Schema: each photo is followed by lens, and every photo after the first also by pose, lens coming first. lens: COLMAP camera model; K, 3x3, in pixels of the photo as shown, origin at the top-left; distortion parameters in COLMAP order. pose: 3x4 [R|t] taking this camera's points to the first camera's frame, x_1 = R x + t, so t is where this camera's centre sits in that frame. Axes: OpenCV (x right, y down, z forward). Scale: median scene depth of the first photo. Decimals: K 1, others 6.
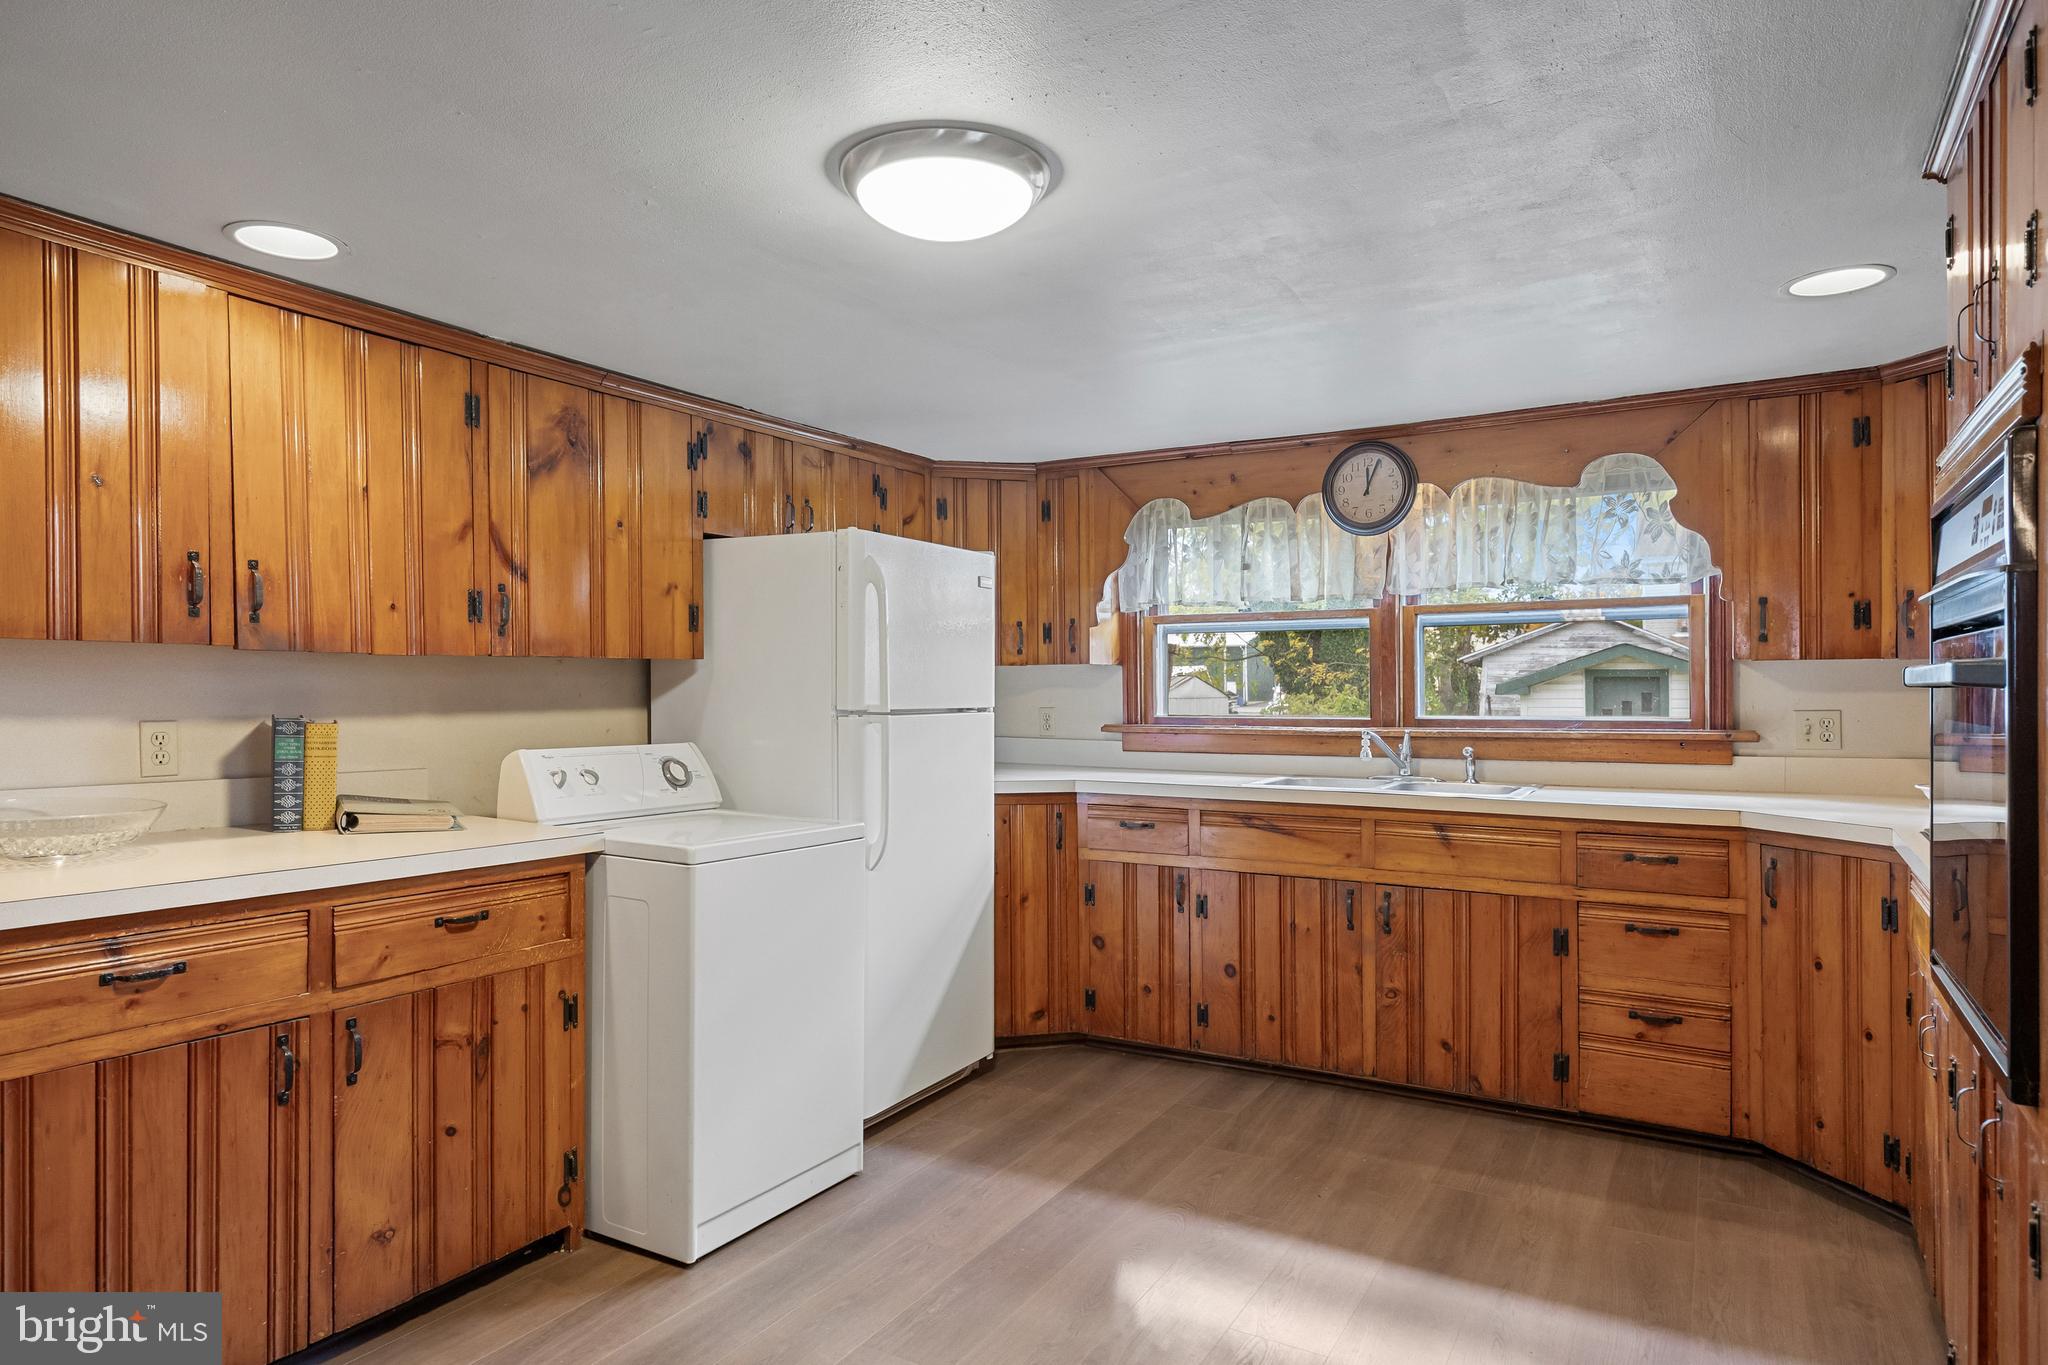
lens RADIAL K [[1177.7, 0, 1015.7], [0, 1177.7, 674.1], [0, 0, 1]] dist [-0.000105, 0.001375]
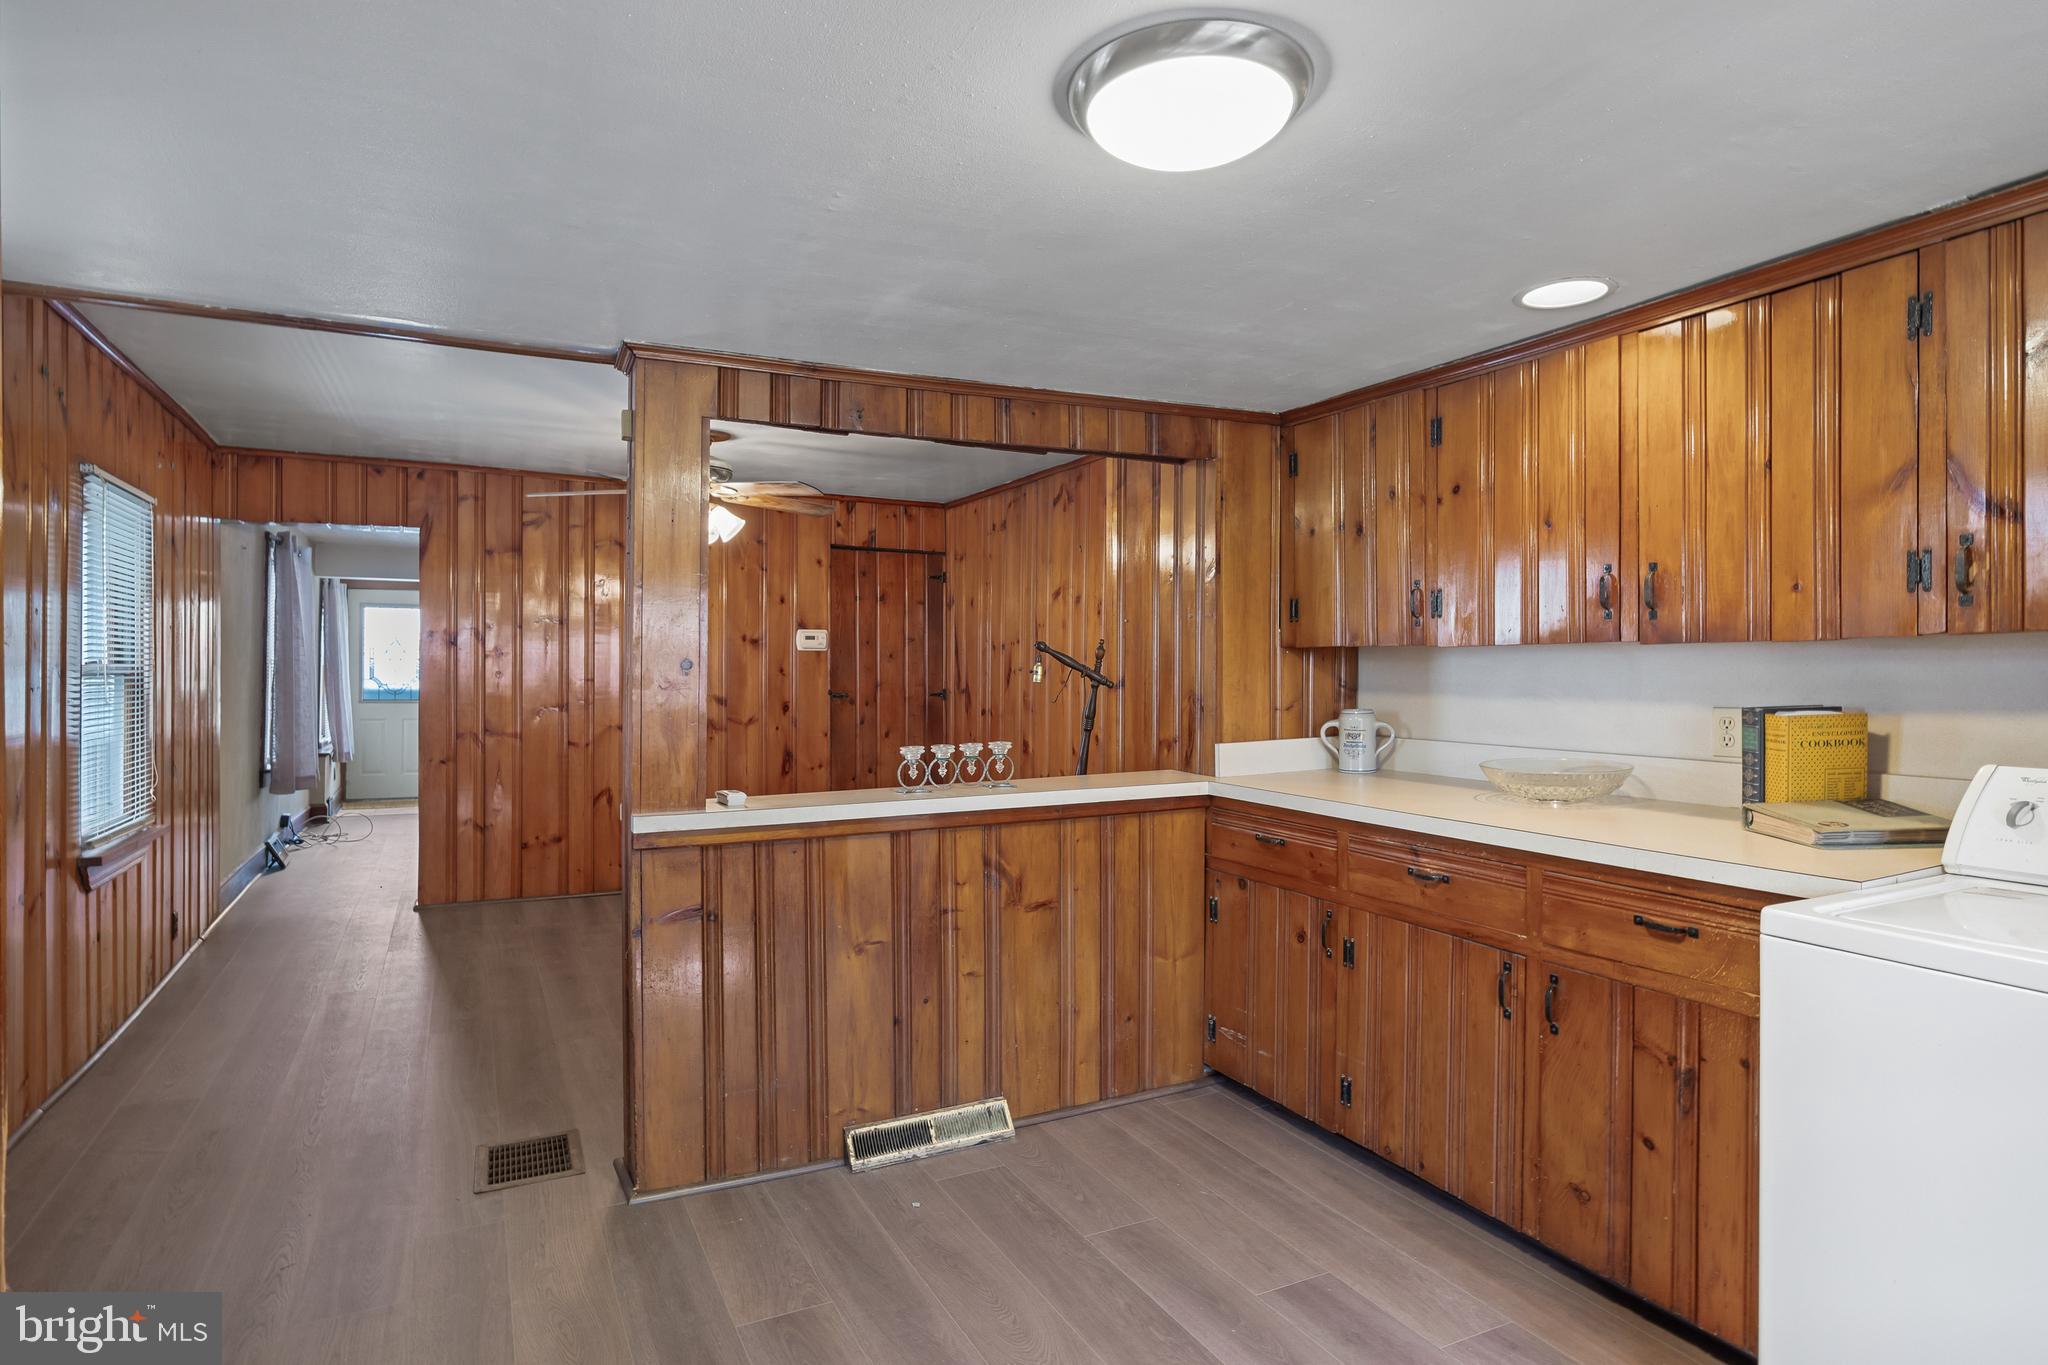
lens RADIAL K [[1140.3, 0, 1021.8], [0, 1140.3, 676.6], [0, 0, 1]] dist [-0.000851, 0.000996]
pose [[-0.542120, 0.000423, -0.840301, 0.382083], [0.013437, 0.999876, -0.008166, 0.007464], [0.840194, -0.015718, -0.542058, 0.723619]]
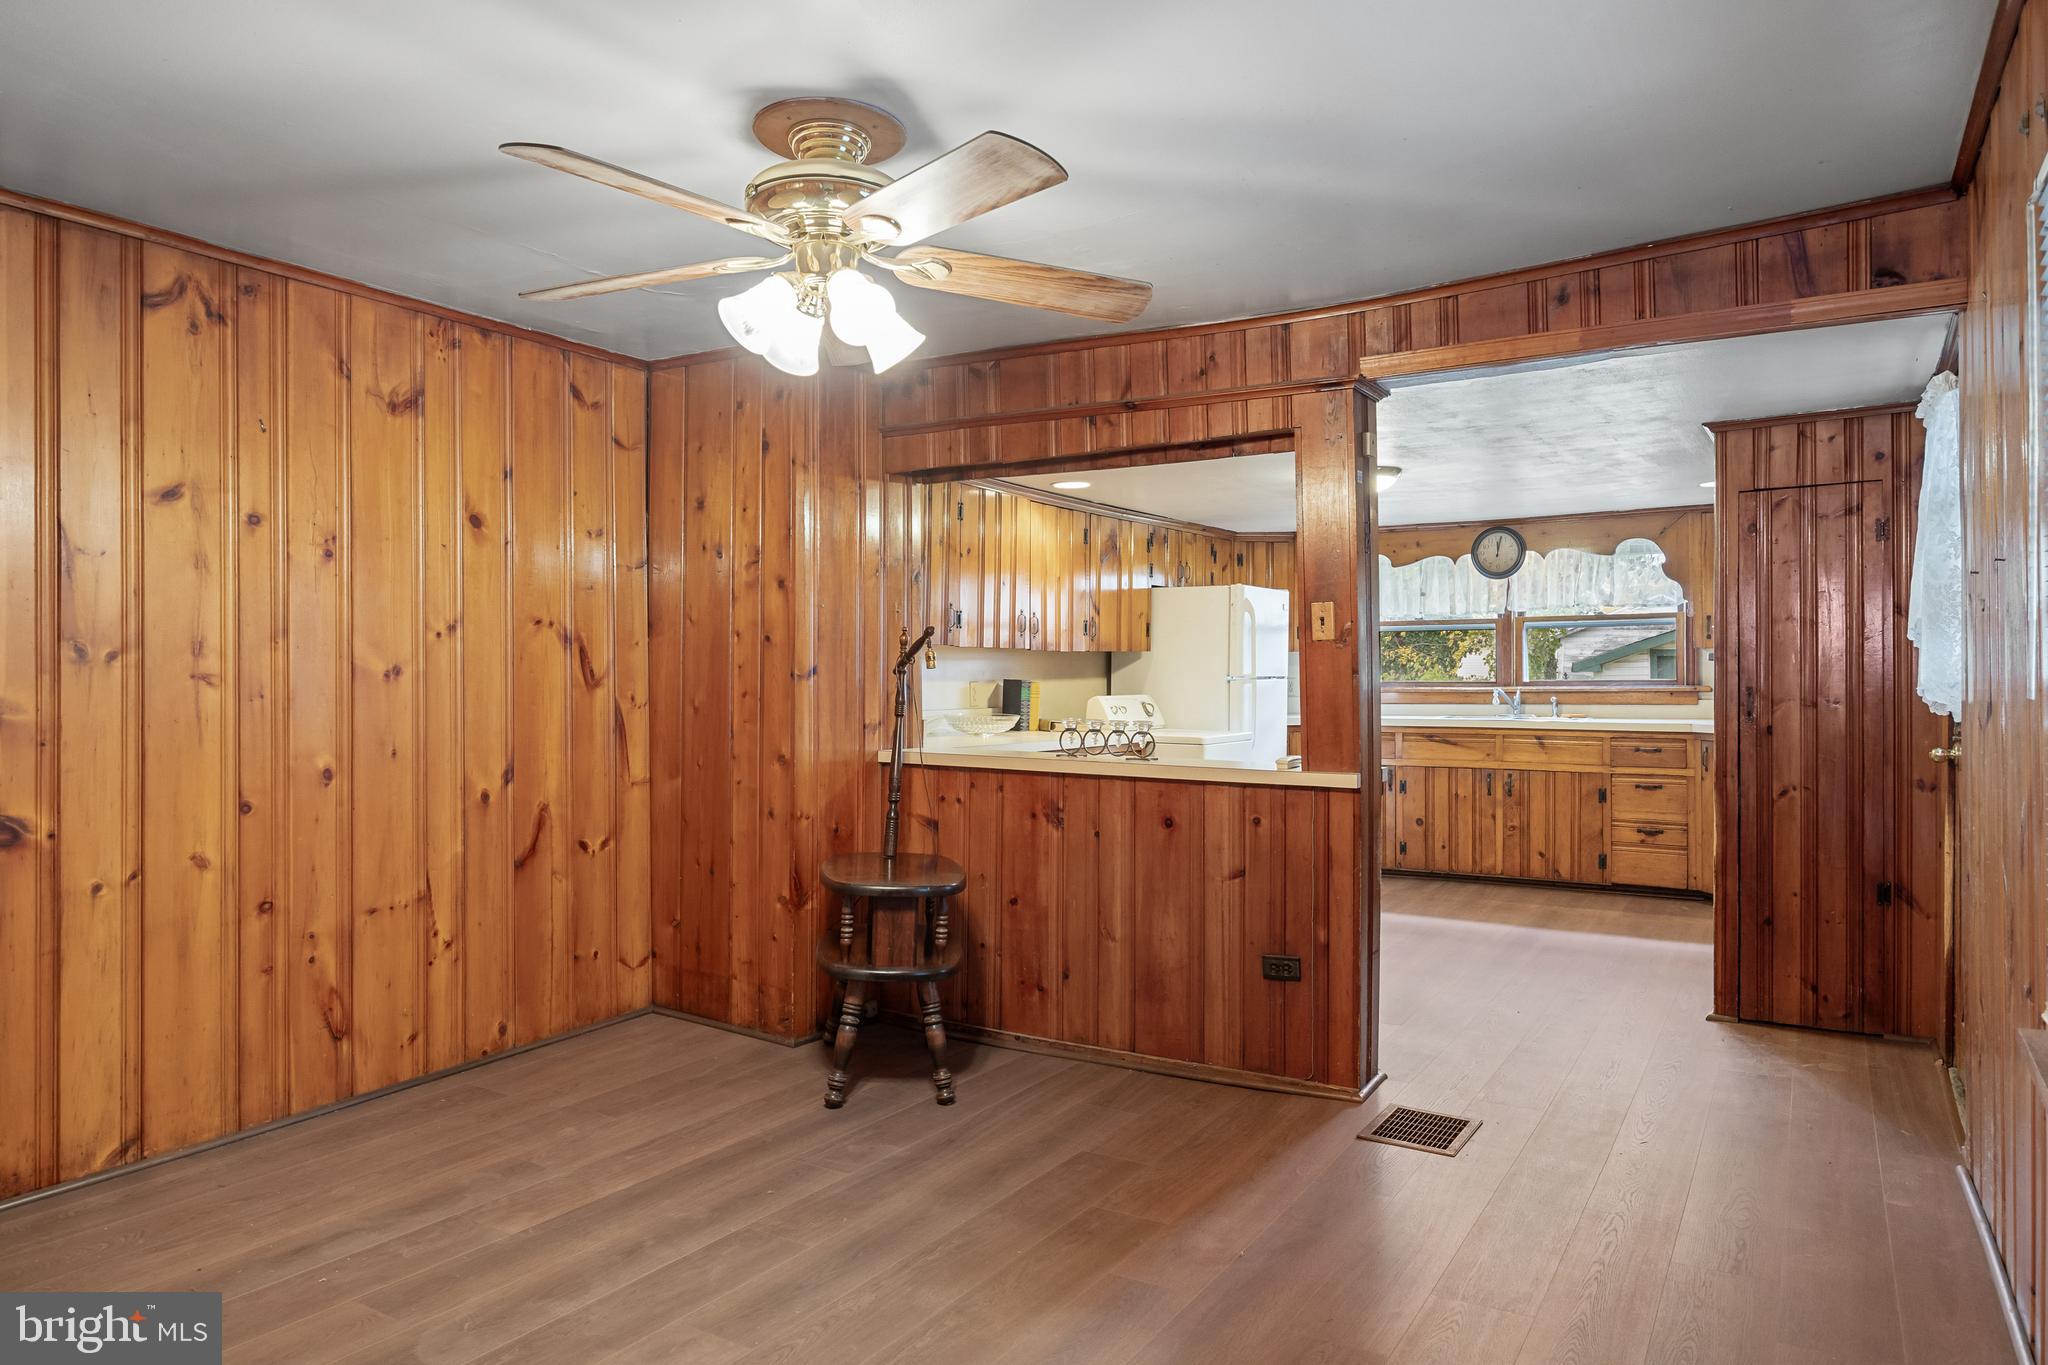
lens RADIAL K [[1349.5, 0, 1026.3], [0, 1349.5, 690.8], [0, 0, 1]] dist [0.031825, -0.000111]
pose [[0.999980, -0.006329, 0.000860, -0.452175], [0.006303, 0.999621, 0.026782, -0.008431], [-0.001029, -0.026776, 0.999641, -1.143672]]
